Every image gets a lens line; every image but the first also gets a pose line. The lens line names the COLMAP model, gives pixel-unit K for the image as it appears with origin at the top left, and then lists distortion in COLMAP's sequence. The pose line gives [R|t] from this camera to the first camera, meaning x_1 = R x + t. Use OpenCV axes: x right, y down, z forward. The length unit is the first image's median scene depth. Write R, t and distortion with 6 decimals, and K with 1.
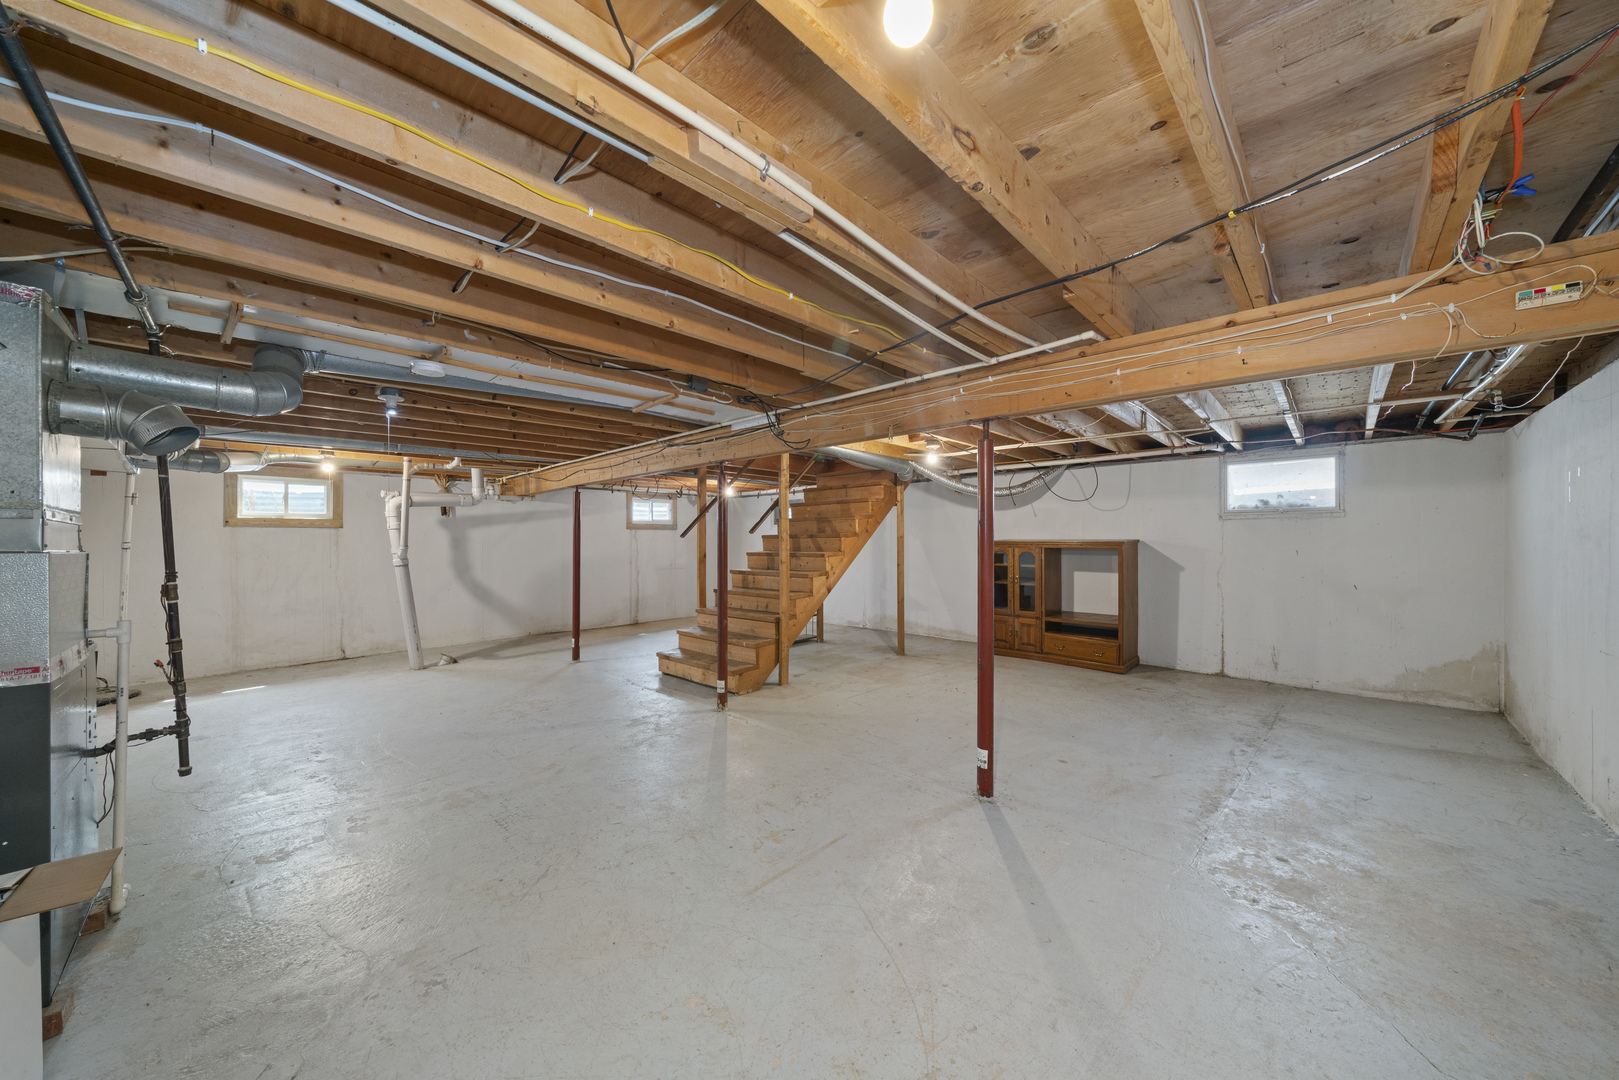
lens RADIAL K [[554.0, 0, 806.4], [0, 554.0, 537.4], [0, 0, 1]] dist [-0.006052, 0.000284]
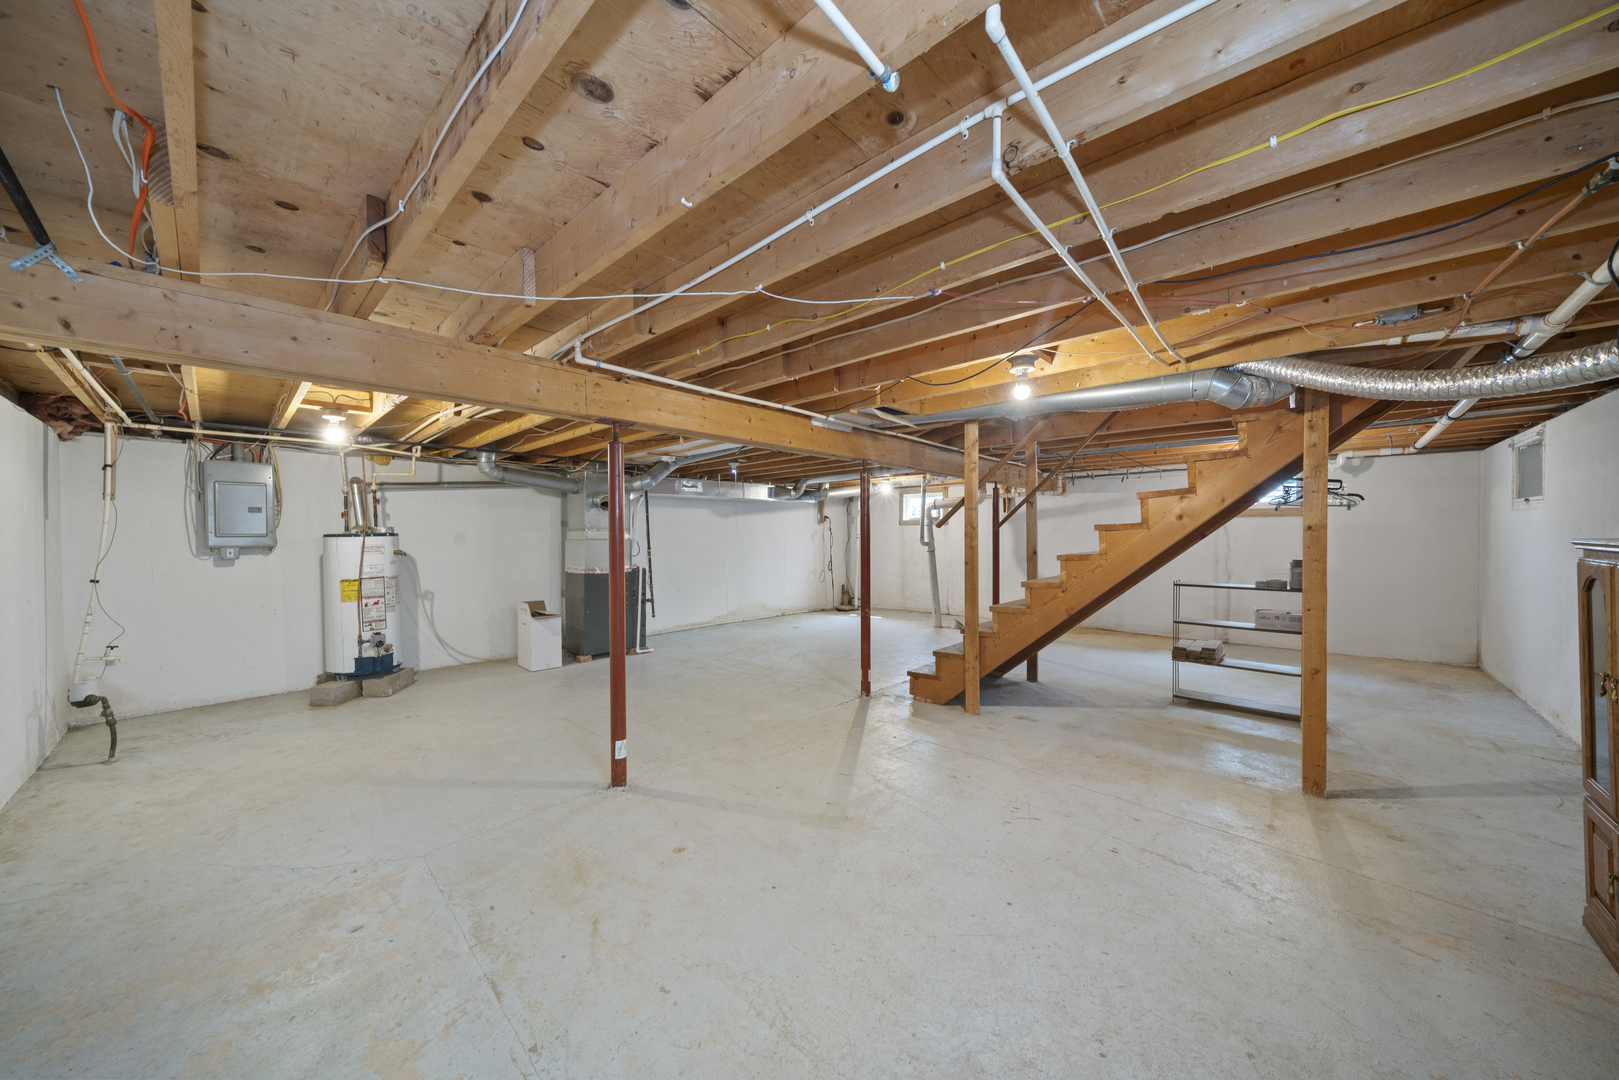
lens RADIAL K [[554.0, 0, 806.3], [0, 554.0, 537.2], [0, 0, 1]] dist [-0.006052, 0.000284]
pose [[0.020246, 0.008530, -0.999759, 1.370239], [0.013463, 0.999871, 0.008804, -0.005010], [0.999704, -0.013638, 0.020129, 1.342860]]
